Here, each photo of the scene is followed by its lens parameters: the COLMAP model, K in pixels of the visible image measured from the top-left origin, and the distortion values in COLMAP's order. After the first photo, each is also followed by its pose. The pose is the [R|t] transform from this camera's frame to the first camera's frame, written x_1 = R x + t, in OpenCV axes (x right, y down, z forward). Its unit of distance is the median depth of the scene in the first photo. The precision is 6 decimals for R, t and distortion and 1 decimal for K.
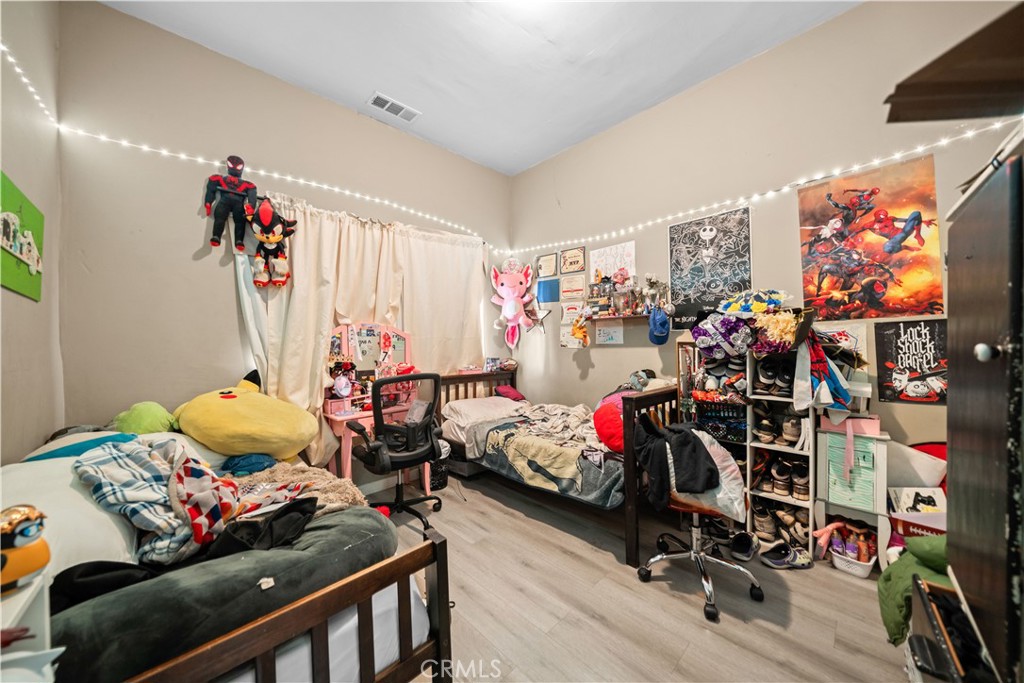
lens RADIAL K [[360.7, 0, 515.7], [0, 360.7, 346.4], [0, 0, 1]] dist [-0.001138, -0.000085]
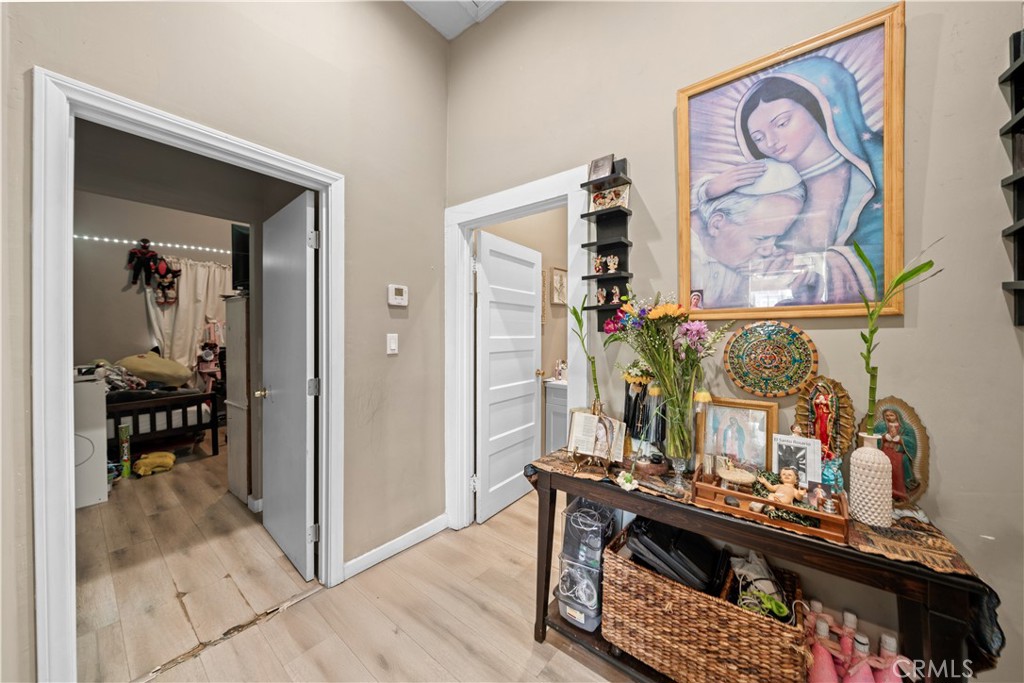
lens RADIAL K [[350.6, 0, 508.6], [0, 350.6, 340.9], [0, 0, 1]] dist [-0.001952, -0.000148]
pose [[0.990518, 0.007920, 0.137157, 0.950802], [-0.010116, 0.999831, 0.015319, -0.013630], [-0.137012, -0.016561, 0.990431, -1.198379]]
